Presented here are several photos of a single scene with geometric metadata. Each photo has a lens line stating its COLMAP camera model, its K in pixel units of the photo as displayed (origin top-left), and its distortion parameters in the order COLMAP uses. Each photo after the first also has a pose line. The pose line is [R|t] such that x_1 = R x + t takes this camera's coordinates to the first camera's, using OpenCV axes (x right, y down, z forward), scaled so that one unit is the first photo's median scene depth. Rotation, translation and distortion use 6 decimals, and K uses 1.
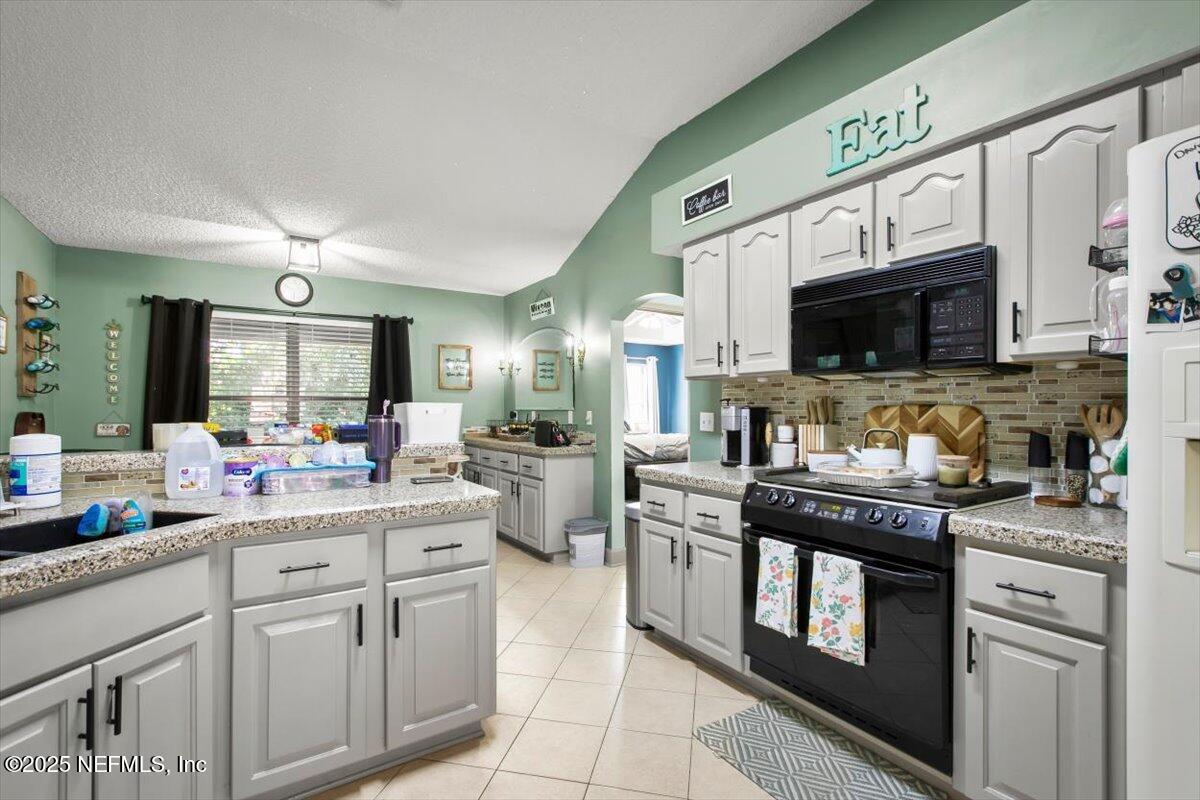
lens RADIAL K [[543.1, 0, 600.7], [0, 543.1, 404.9], [0, 0, 1]] dist [0.002378, 0.000396]
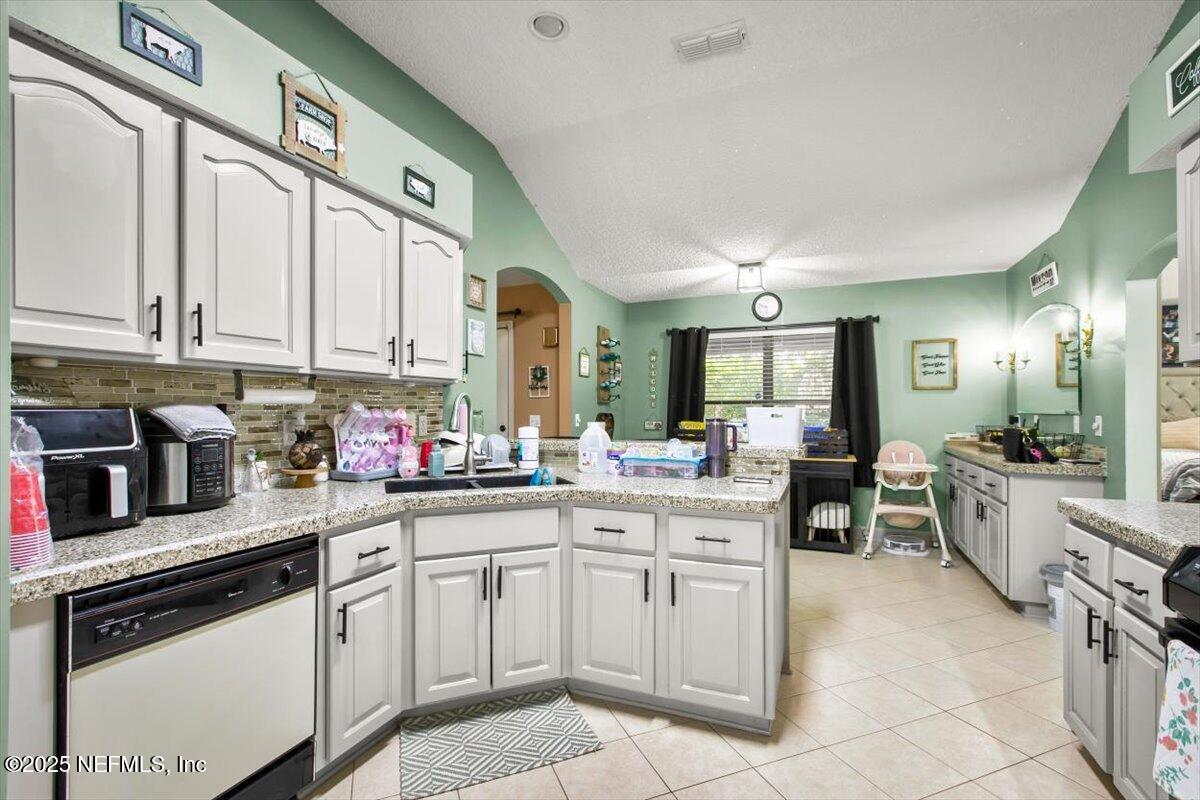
lens RADIAL K [[545.1, 0, 602.9], [0, 545.1, 408.6], [0, 0, 1]] dist [0.000204, 0.000391]
pose [[0.557137, -0.000747, -0.830420, 0.221731], [0.004607, 0.999987, 0.002192, -0.002793], [0.830408, -0.005047, 0.557134, 0.087719]]
